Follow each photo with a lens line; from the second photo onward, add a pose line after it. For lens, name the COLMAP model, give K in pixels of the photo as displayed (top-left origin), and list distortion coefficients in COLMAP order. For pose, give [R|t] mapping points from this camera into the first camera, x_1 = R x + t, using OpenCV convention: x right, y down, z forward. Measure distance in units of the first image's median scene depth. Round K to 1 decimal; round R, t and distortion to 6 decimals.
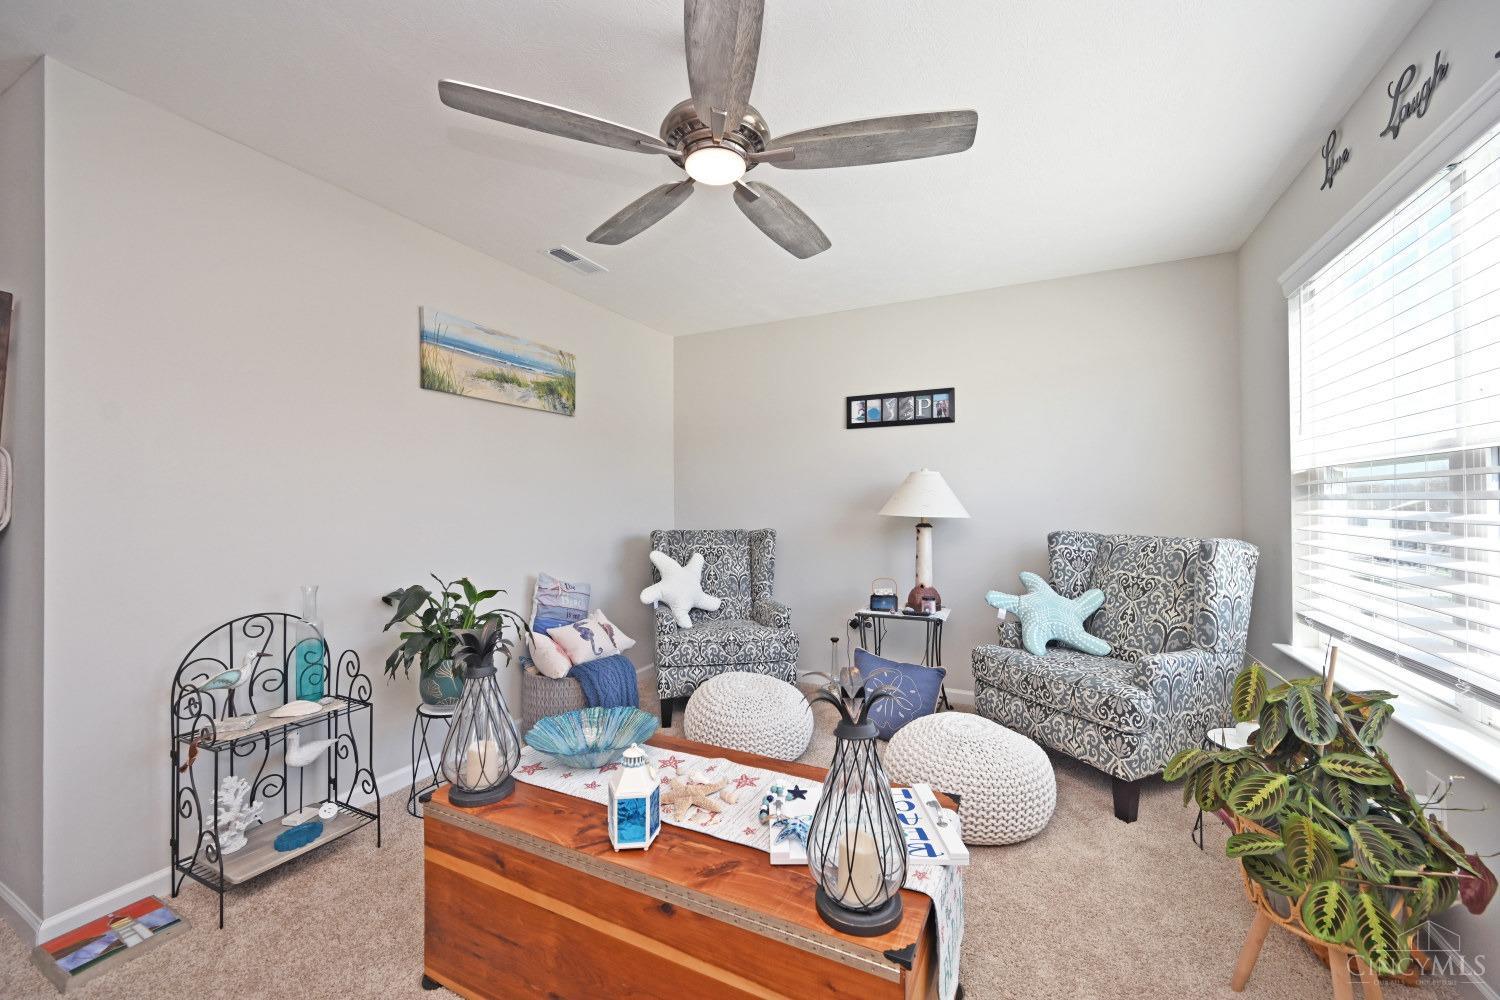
lens RADIAL K [[593.2, 0, 752.8], [0, 593.2, 494.3], [0, 0, 1]] dist [0.003296, 0.000146]
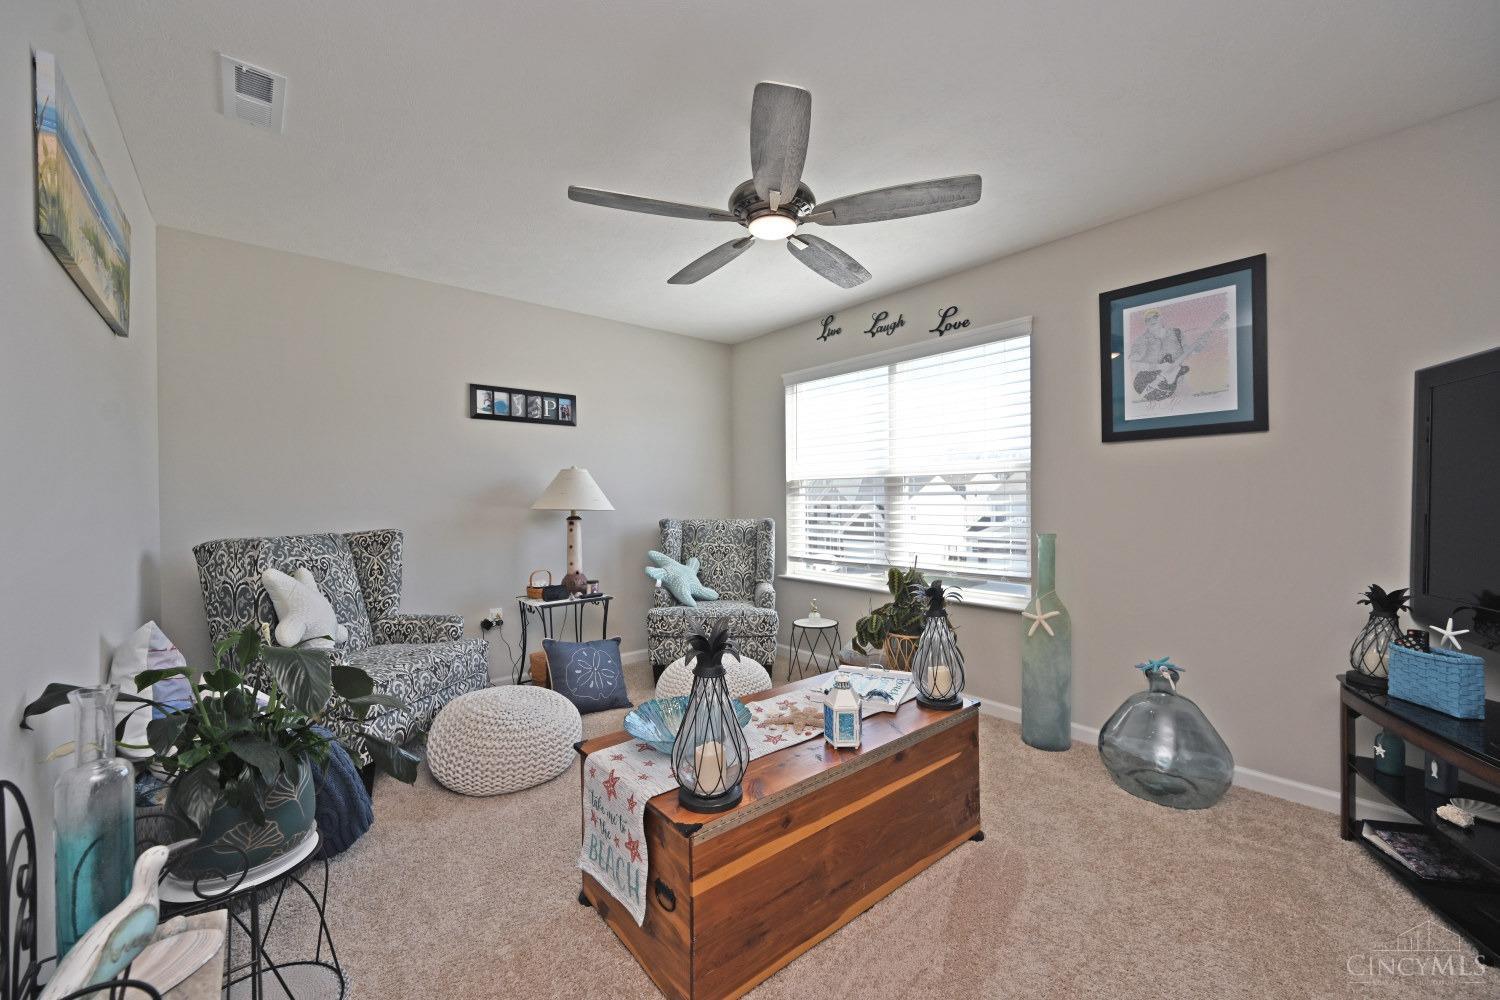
lens RADIAL K [[593.2, 0, 753.1], [0, 593.2, 497.9], [0, 0, 1]] dist [0.003296, 0.000146]
pose [[0.397810, 0.002199, 0.917465, -0.596624], [-0.011802, 0.999927, 0.002721, 0.007982], [-0.917392, -0.011910, 0.397806, 0.257410]]
